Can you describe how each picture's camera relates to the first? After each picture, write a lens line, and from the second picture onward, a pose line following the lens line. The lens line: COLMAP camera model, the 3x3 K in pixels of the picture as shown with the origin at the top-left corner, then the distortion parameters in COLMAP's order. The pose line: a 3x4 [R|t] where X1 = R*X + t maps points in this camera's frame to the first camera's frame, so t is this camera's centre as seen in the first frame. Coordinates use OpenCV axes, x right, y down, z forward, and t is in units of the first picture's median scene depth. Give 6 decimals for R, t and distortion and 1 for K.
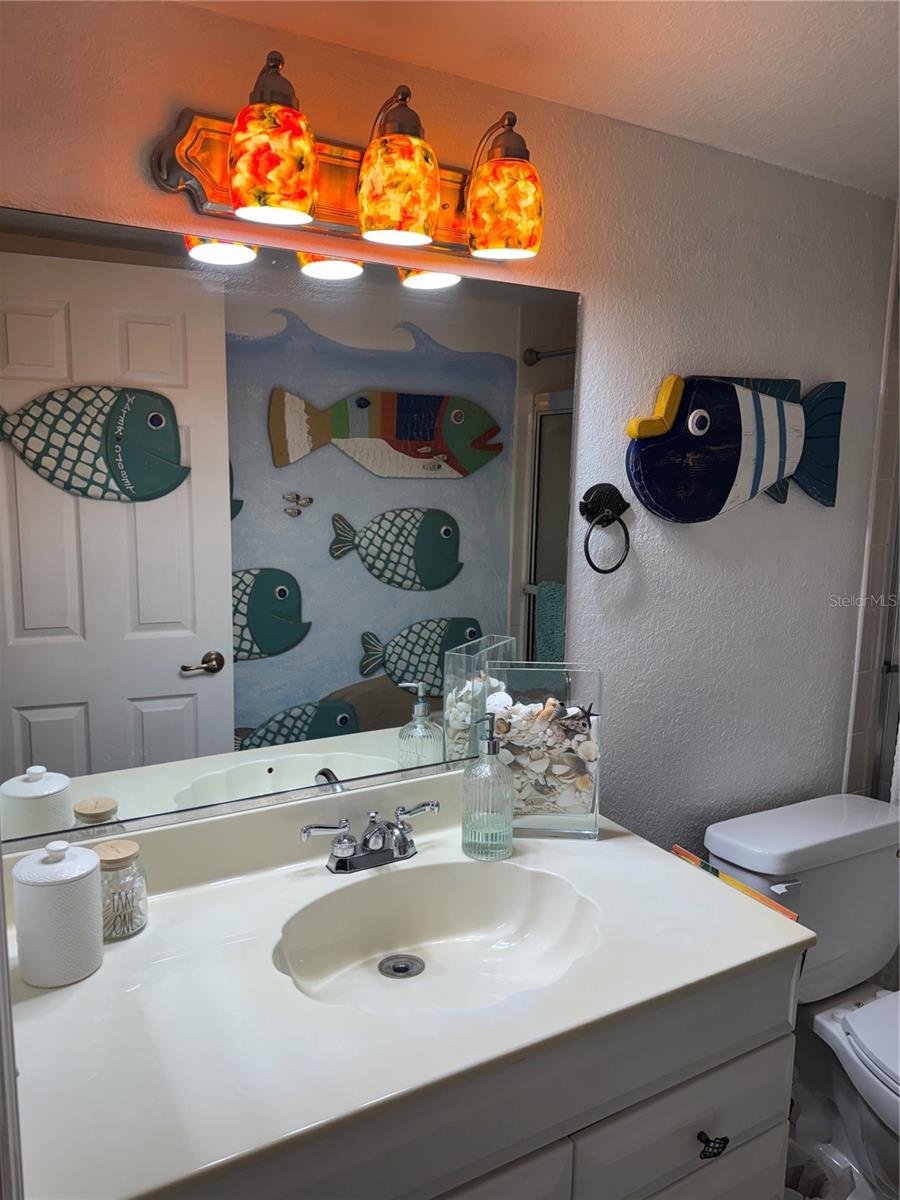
lens RADIAL K [[840.4, 0, 450.1], [0, 840.4, 609.5], [0, 0, 1]] dist [0.102199, -0.151364]
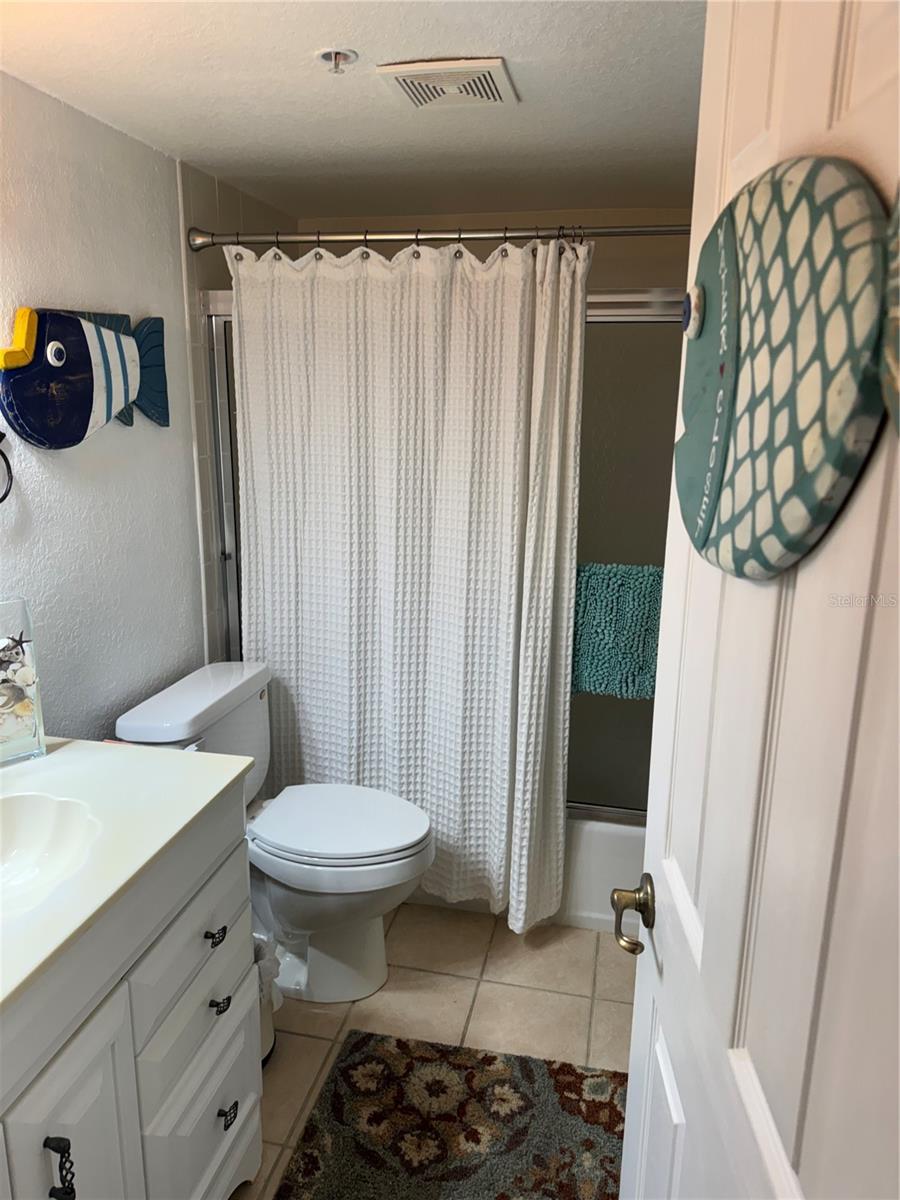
lens RADIAL K [[840.4, 0, 450.1], [0, 840.4, 609.5], [0, 0, 1]] dist [0.102199, -0.151364]
pose [[0.670316, -0.197187, 0.715398, -0.198259], [0.115030, 0.980007, 0.162341, -0.022746], [-0.733106, -0.026527, 0.679597, -0.092913]]
